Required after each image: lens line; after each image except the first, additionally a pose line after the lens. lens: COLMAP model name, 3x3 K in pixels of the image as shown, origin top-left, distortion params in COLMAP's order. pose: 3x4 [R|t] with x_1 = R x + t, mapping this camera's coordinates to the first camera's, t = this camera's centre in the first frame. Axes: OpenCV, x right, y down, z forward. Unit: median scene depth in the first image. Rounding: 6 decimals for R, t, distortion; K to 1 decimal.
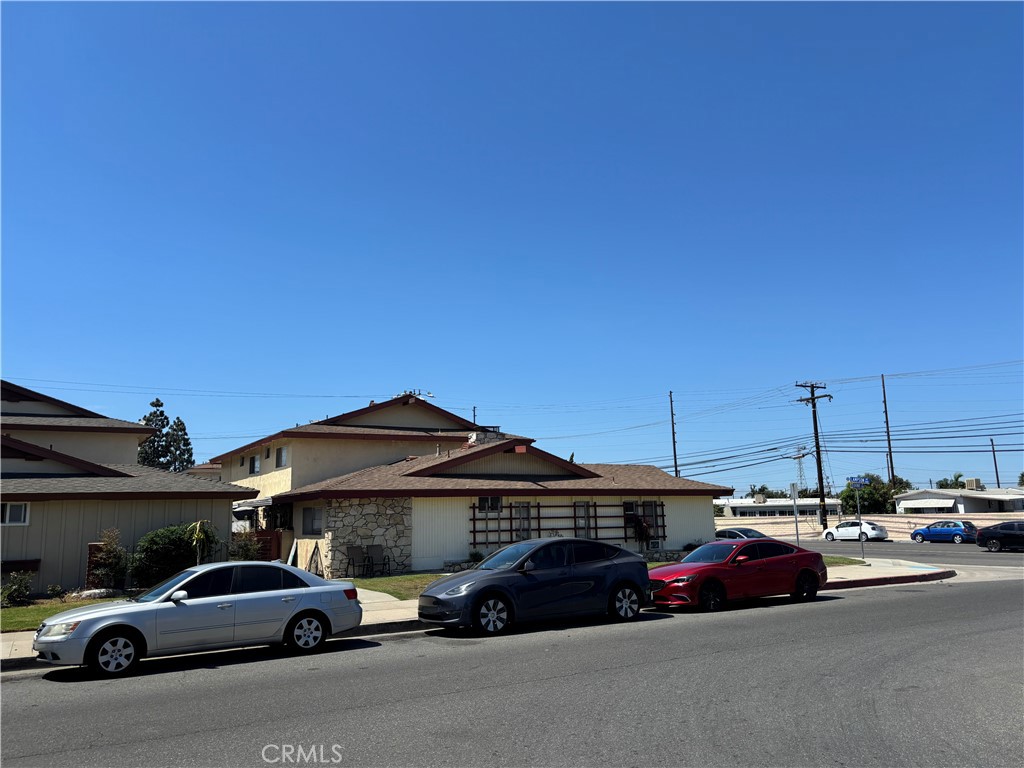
lens RADIAL K [[798.1, 0, 512.0], [0, 798.1, 384.0], [0, 0, 1]] dist [0.053757, -0.080514]
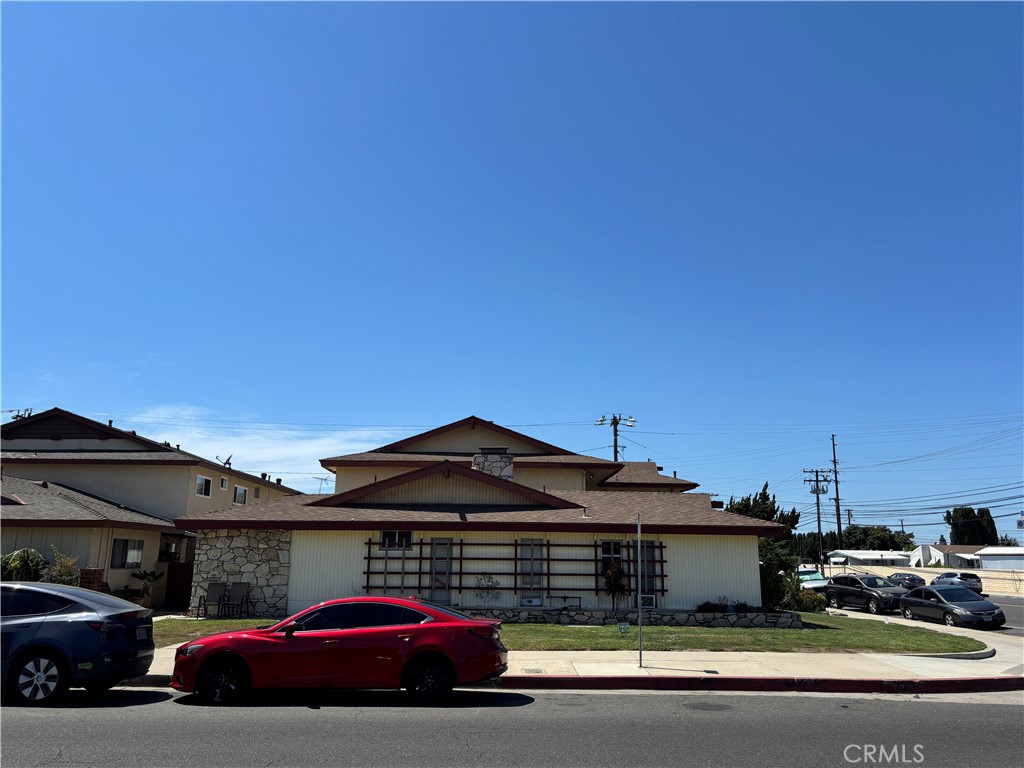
lens RADIAL K [[798.1, 0, 512.0], [0, 798.1, 384.0], [0, 0, 1]] dist [0.053757, -0.080514]
pose [[0.867988, -0.073763, -0.491076, 0.496155], [0.051743, 0.996958, -0.058293, 0.043502], [0.493882, 0.025188, 0.869164, 0.330794]]
